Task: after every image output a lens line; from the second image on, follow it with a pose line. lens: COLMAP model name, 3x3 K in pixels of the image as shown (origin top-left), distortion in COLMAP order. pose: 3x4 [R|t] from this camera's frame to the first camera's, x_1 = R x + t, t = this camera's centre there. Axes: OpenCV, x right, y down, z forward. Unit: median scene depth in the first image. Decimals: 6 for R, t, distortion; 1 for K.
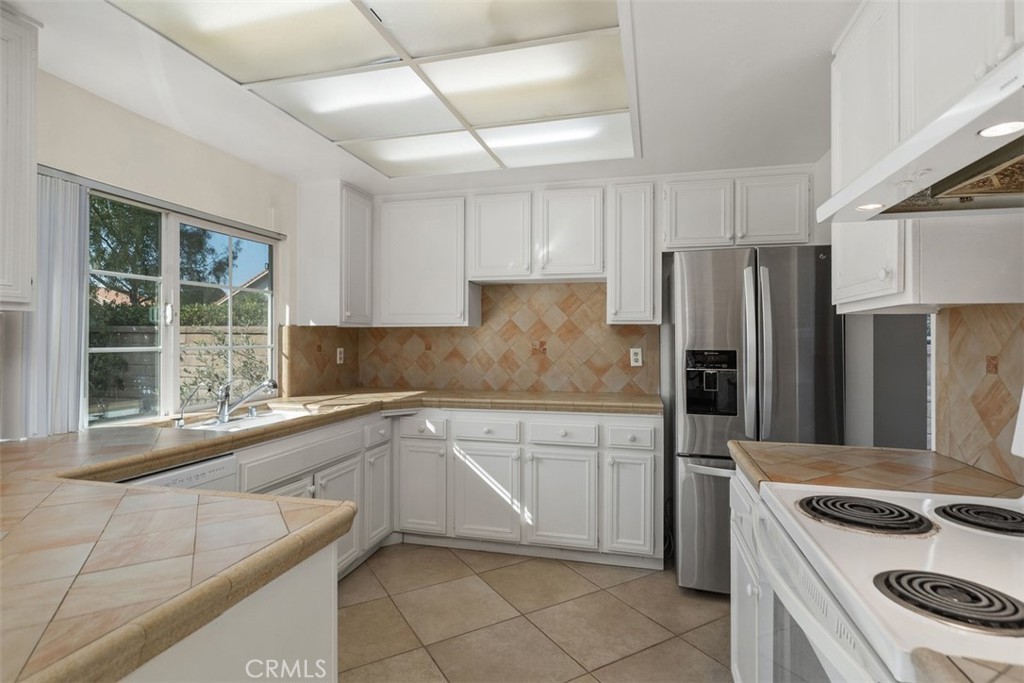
lens RADIAL K [[519.8, 0, 511.5], [0, 519.8, 337.3], [0, 0, 1]] dist [0.004477, -0.001273]
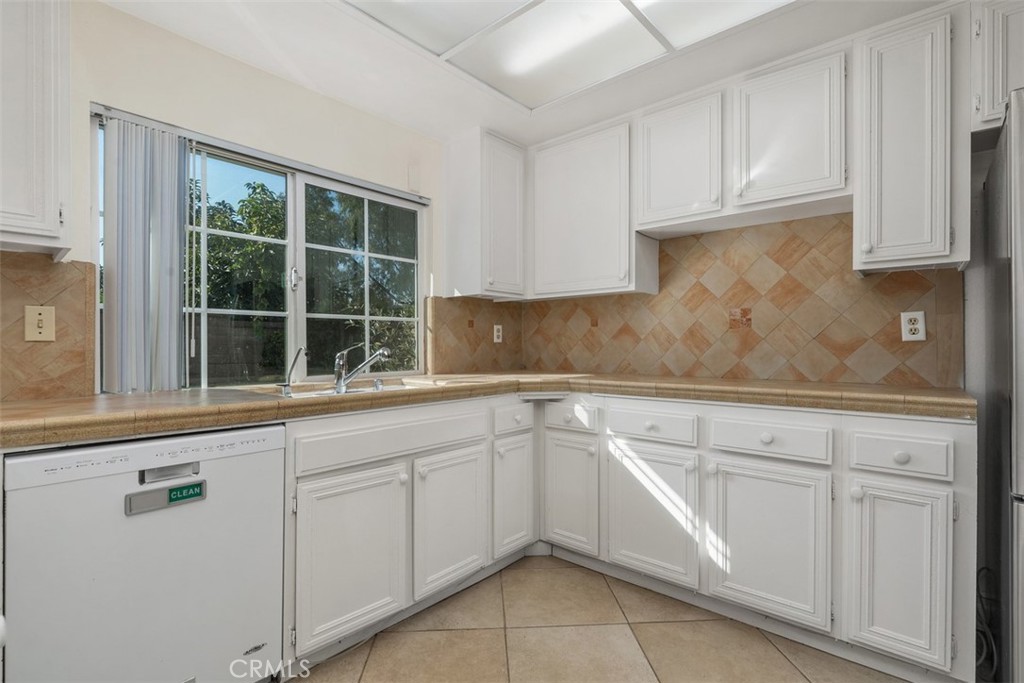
lens RADIAL K [[499.9, 0, 491.5], [0, 499.9, 341.9], [0, 0, 1]] dist [0.000712, -0.000181]
pose [[0.892104, -0.000804, -0.451830, 0.065528], [0.004119, 0.999971, 0.006353, 0.053081], [0.451812, -0.007528, 0.892081, 0.260466]]
